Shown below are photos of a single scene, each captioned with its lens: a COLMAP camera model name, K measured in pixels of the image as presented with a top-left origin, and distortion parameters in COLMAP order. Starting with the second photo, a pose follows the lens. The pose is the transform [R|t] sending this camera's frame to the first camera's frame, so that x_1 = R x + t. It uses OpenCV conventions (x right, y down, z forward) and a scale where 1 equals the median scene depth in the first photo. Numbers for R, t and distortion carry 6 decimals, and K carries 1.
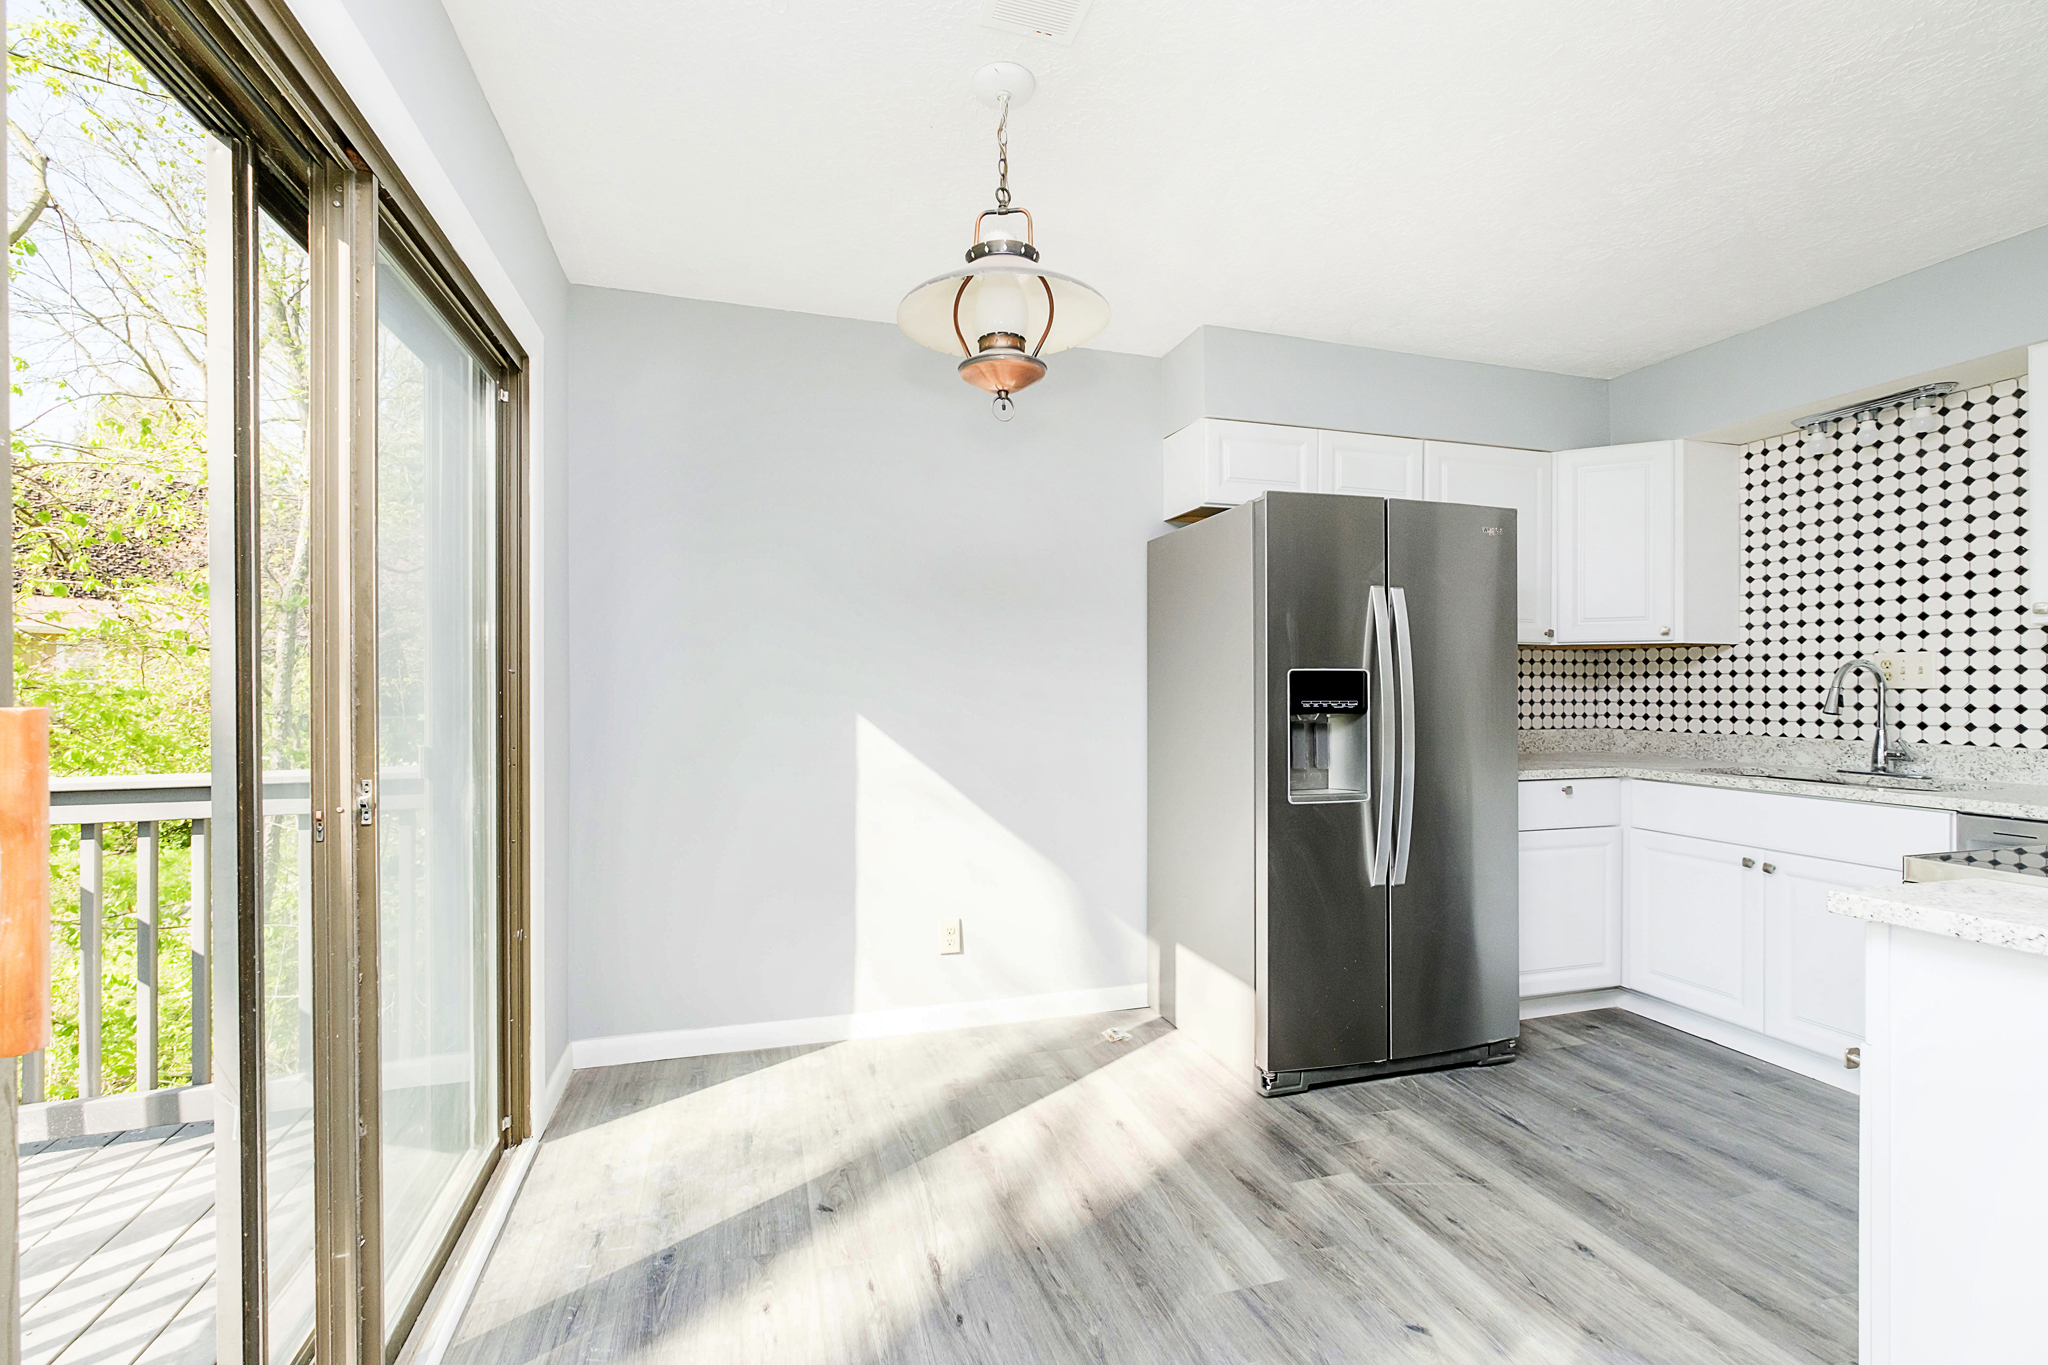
lens RADIAL K [[904.3, 0, 1043.2], [0, 904.3, 692.1], [0, 0, 1]] dist [0.001530, 0.000704]
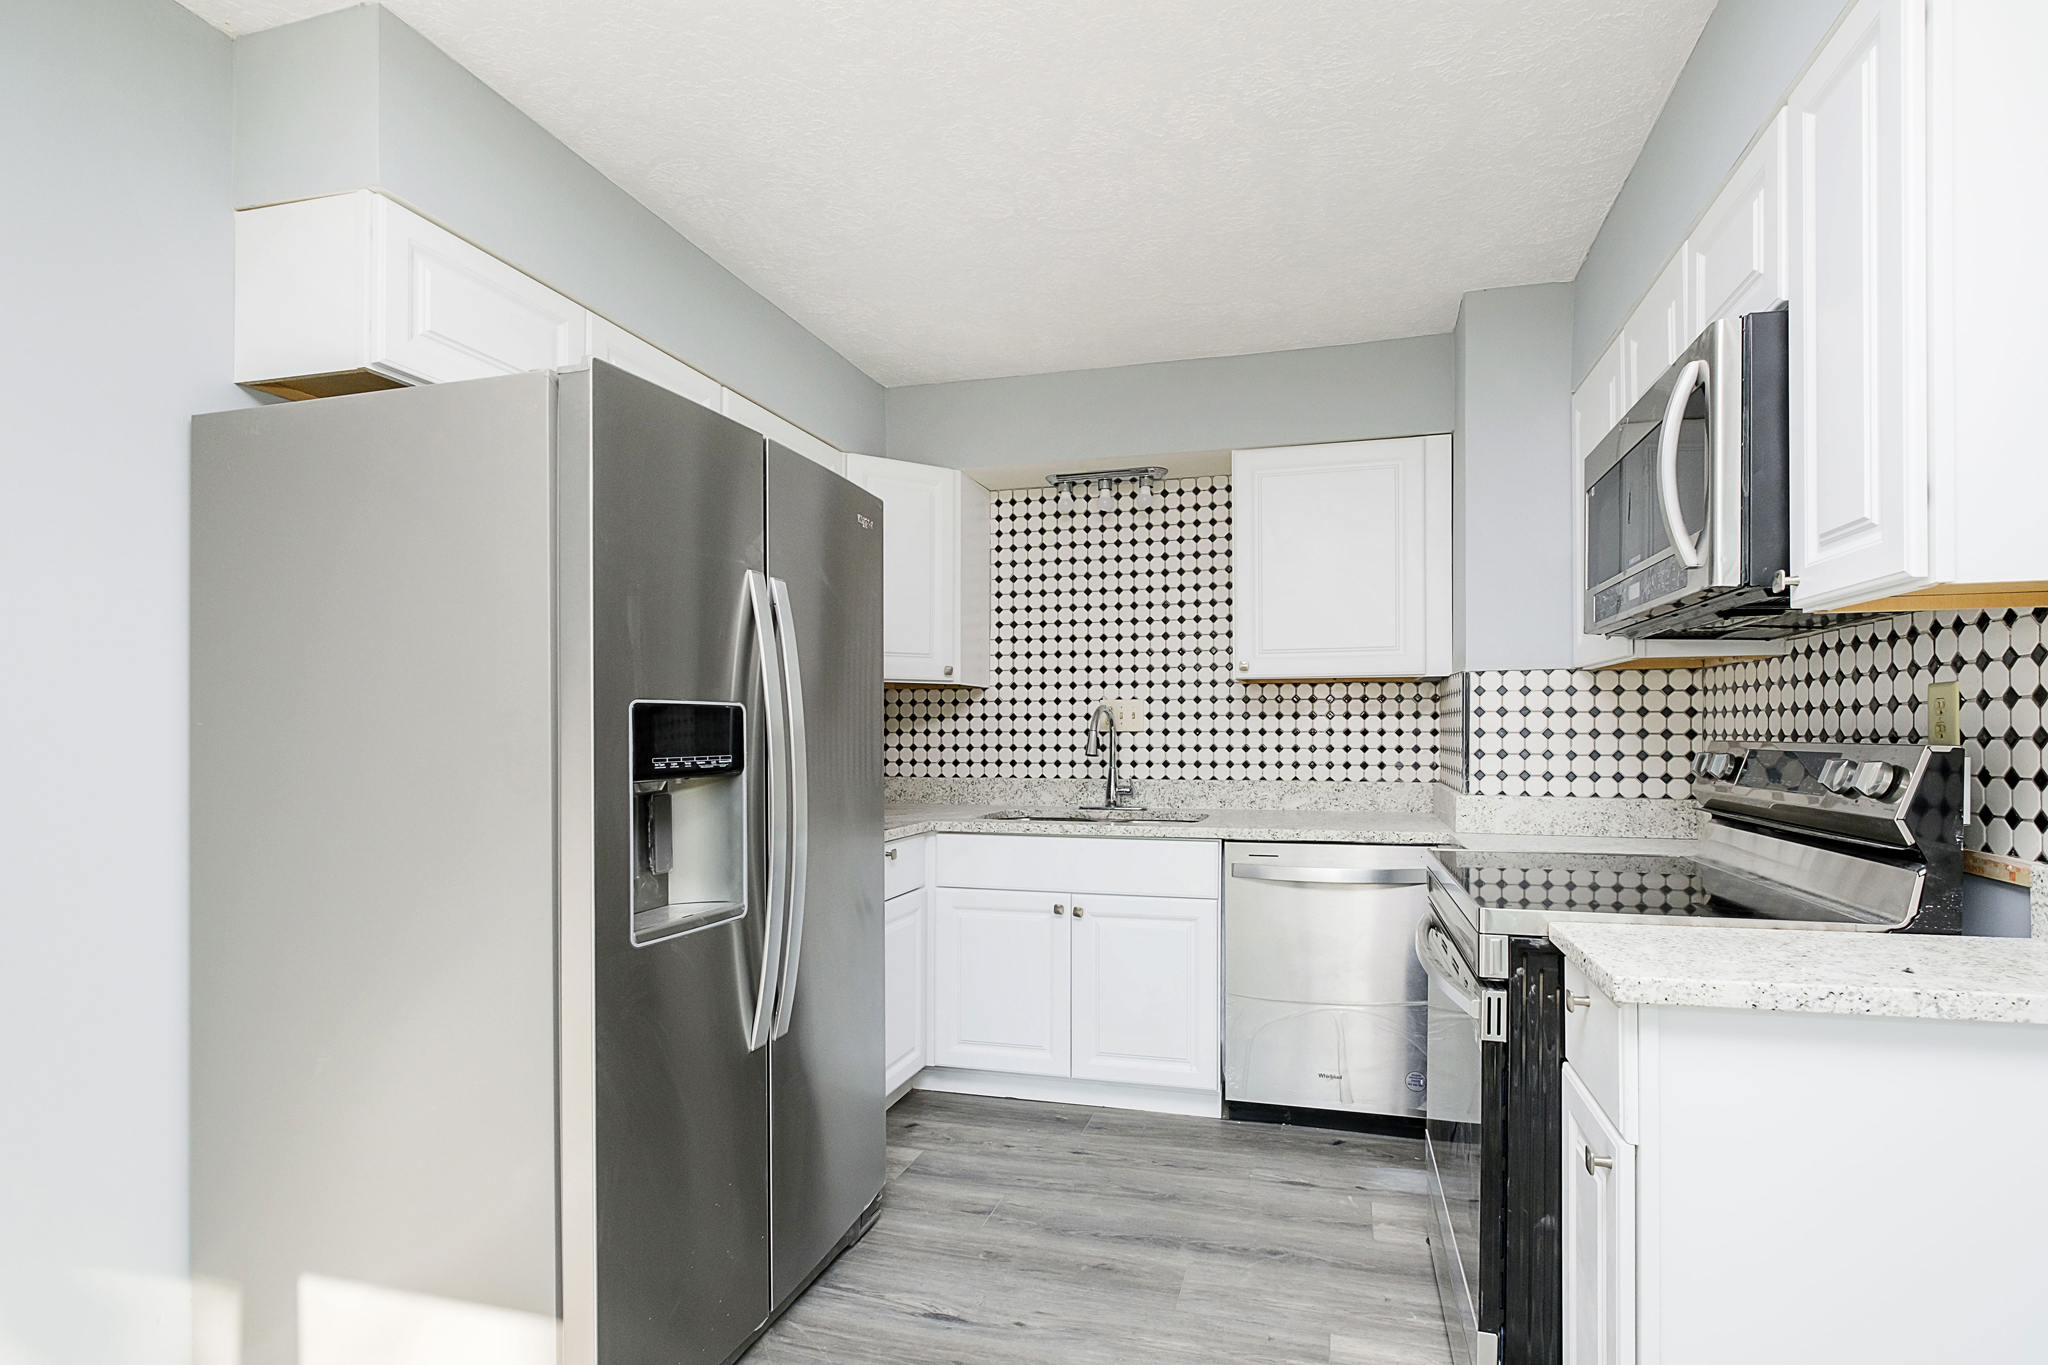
lens RADIAL K [[881.8, 0, 1026.7], [0, 881.8, 726.3], [0, 0, 1]] dist [-0.000657, 0.000240]
pose [[0.520258, 0.001149, 0.854008, -0.056133], [0.005734, 0.999972, -0.004839, -0.005639], [-0.853990, 0.007415, 0.520237, 0.508896]]
